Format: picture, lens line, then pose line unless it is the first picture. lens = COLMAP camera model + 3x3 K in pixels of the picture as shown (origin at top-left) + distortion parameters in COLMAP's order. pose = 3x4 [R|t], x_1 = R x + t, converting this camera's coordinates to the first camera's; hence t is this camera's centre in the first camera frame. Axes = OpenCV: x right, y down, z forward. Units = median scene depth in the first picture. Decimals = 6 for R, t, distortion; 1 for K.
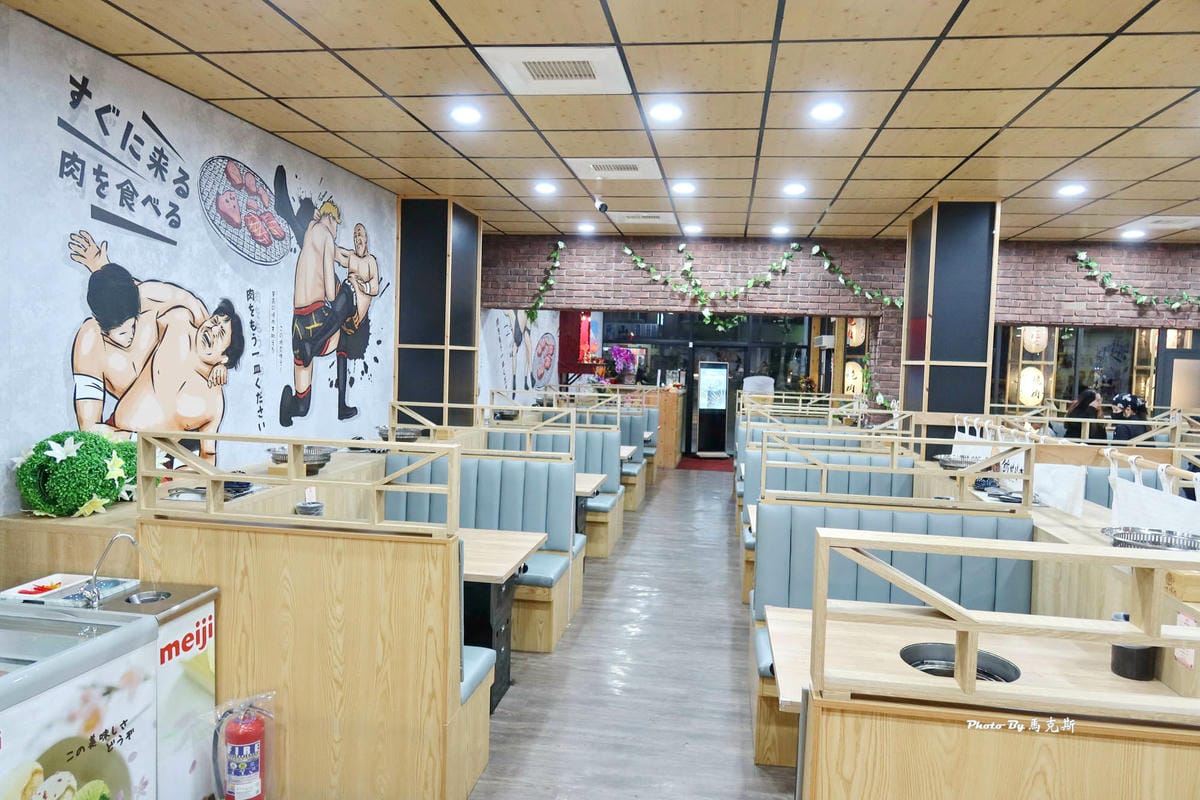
lens RADIAL K [[825.2, 0, 600.0], [0, 825.2, 400.0], [0, 0, 1]] dist [-0.010939, 0.005942]
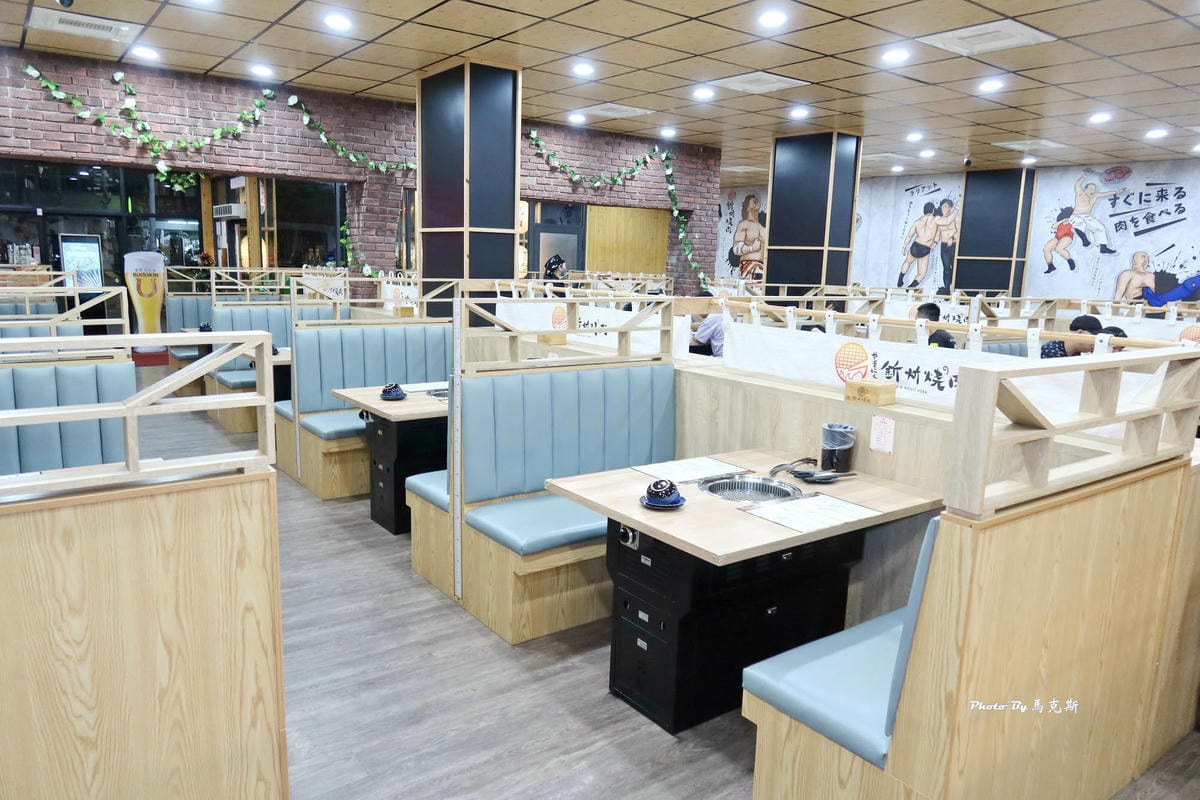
lens RADIAL K [[825.2, 0, 600.0], [0, 825.2, 400.0], [0, 0, 1]] dist [-0.010939, 0.005942]
pose [[0.703023, -0.134113, 0.698407, -0.171462], [0.031479, 0.986963, 0.157836, 0.005332], [-0.710470, -0.088977, 0.698080, 0.130222]]
